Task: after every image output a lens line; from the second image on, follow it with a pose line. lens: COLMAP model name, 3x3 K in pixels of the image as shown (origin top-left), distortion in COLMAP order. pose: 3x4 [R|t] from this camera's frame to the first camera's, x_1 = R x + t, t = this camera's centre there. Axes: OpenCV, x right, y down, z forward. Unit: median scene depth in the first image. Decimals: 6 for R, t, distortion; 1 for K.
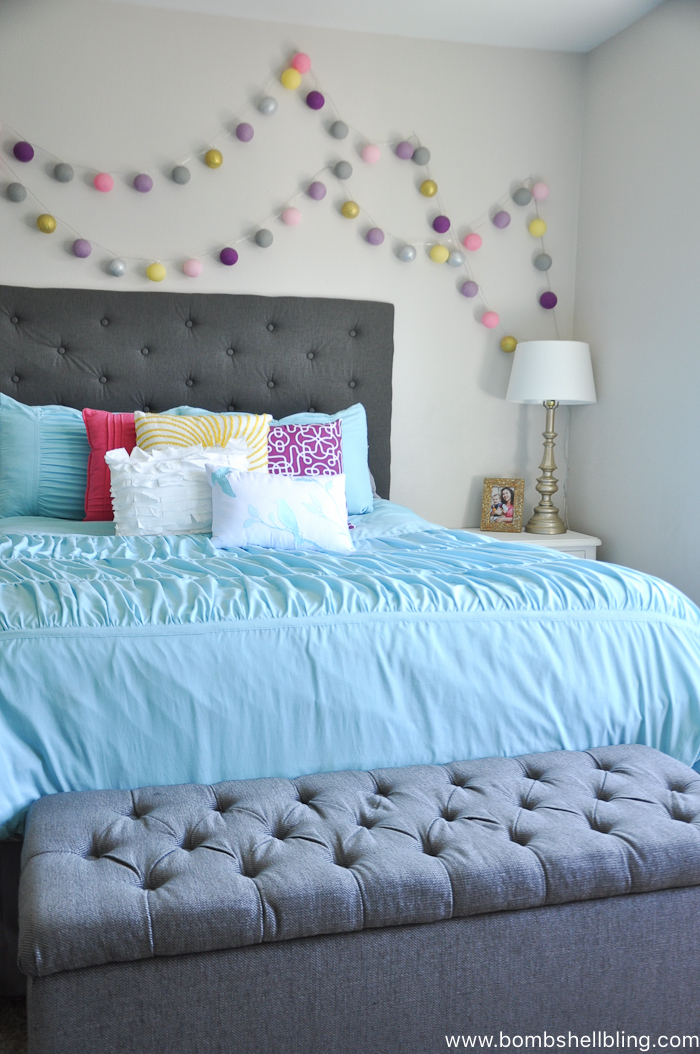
lens RADIAL K [[1060.9, 0, 350.0], [0, 1060.9, 527.0], [0, 0, 1]] dist [-0.016060, -0.008157]
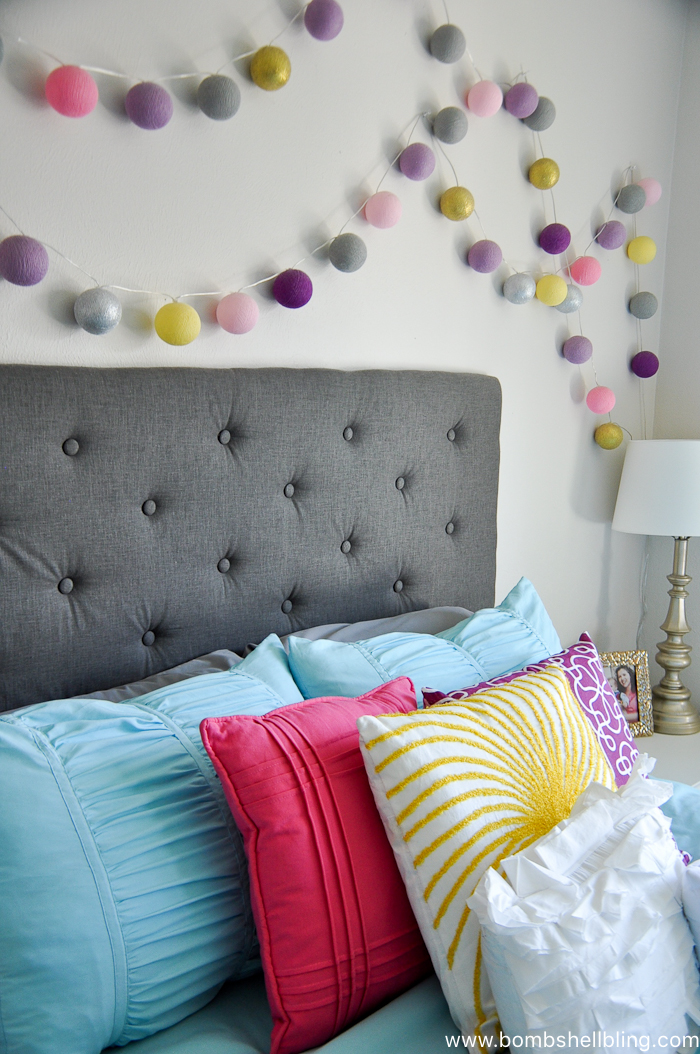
lens RADIAL K [[1129.4, 0, 350.0], [0, 1129.4, 527.0], [0, 0, 1]] dist [0.017447, 0.019452]
pose [[0.822601, -0.077341, 0.563335, -0.371163], [0.052930, 0.996820, 0.059564, -0.174200], [-0.566150, -0.019180, 0.824079, 0.557717]]
